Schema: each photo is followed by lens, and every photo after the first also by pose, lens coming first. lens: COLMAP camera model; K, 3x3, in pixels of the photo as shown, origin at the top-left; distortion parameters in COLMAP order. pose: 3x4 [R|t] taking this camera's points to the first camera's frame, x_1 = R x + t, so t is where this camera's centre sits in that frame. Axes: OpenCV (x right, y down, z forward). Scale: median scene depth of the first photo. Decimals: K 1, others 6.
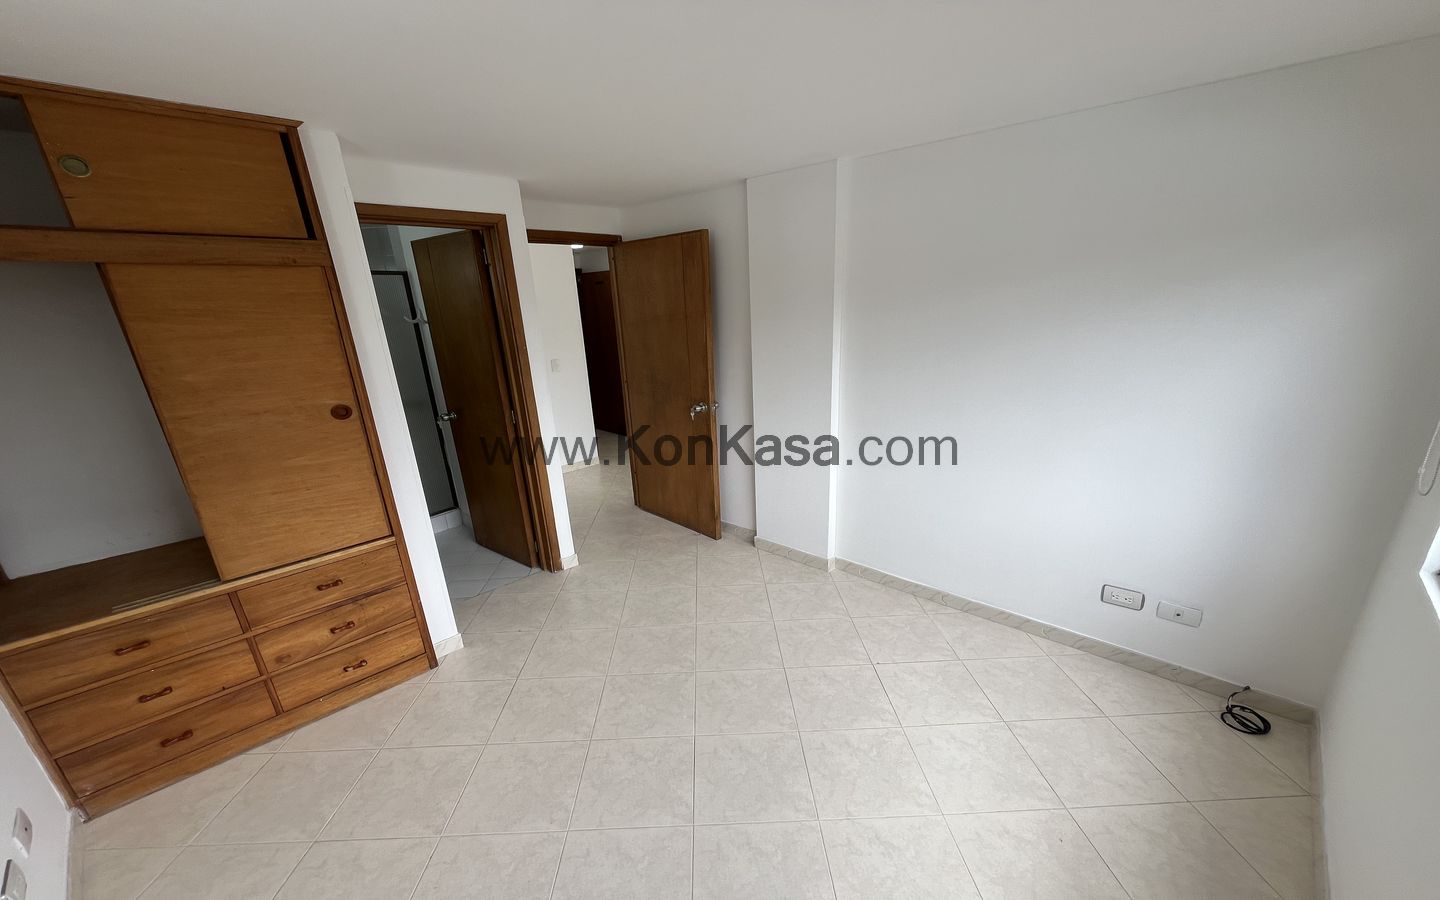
lens RADIAL K [[573.8, 0, 717.3], [0, 573.8, 505.9], [0, 0, 1]] dist [0.000009, -0.000050]
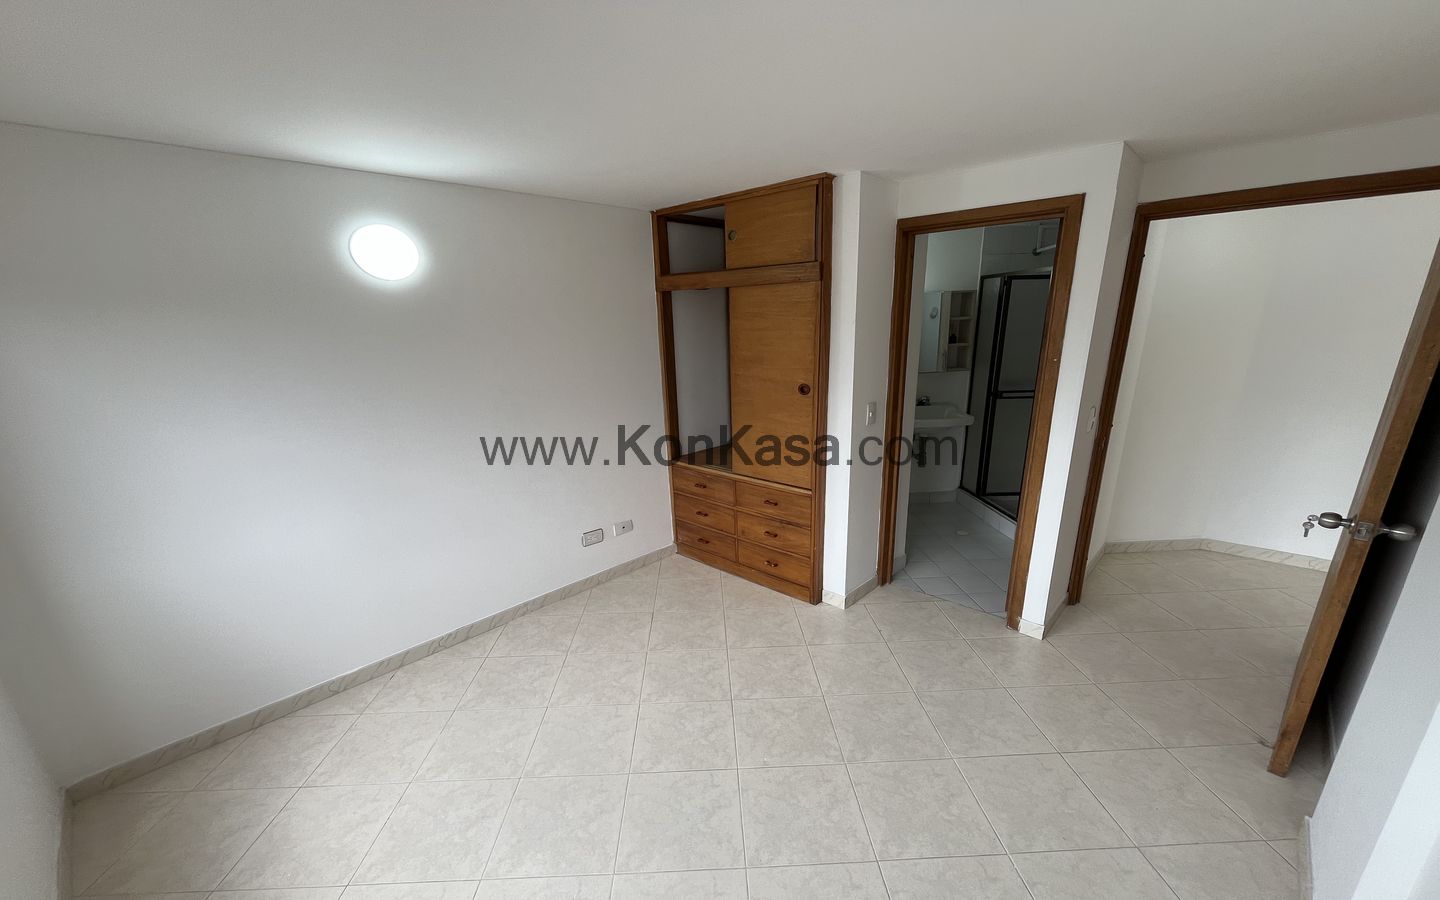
lens RADIAL K [[568.4, 0, 721.0], [0, 568.4, 515.0], [0, 0, 1]] dist [-0.000979, -0.000111]
pose [[0.009188, 0.362258, -0.932033, 0.747110], [-0.312848, 0.886322, 0.341407, -0.317036], [0.949759, 0.288448, 0.121476, 0.785598]]
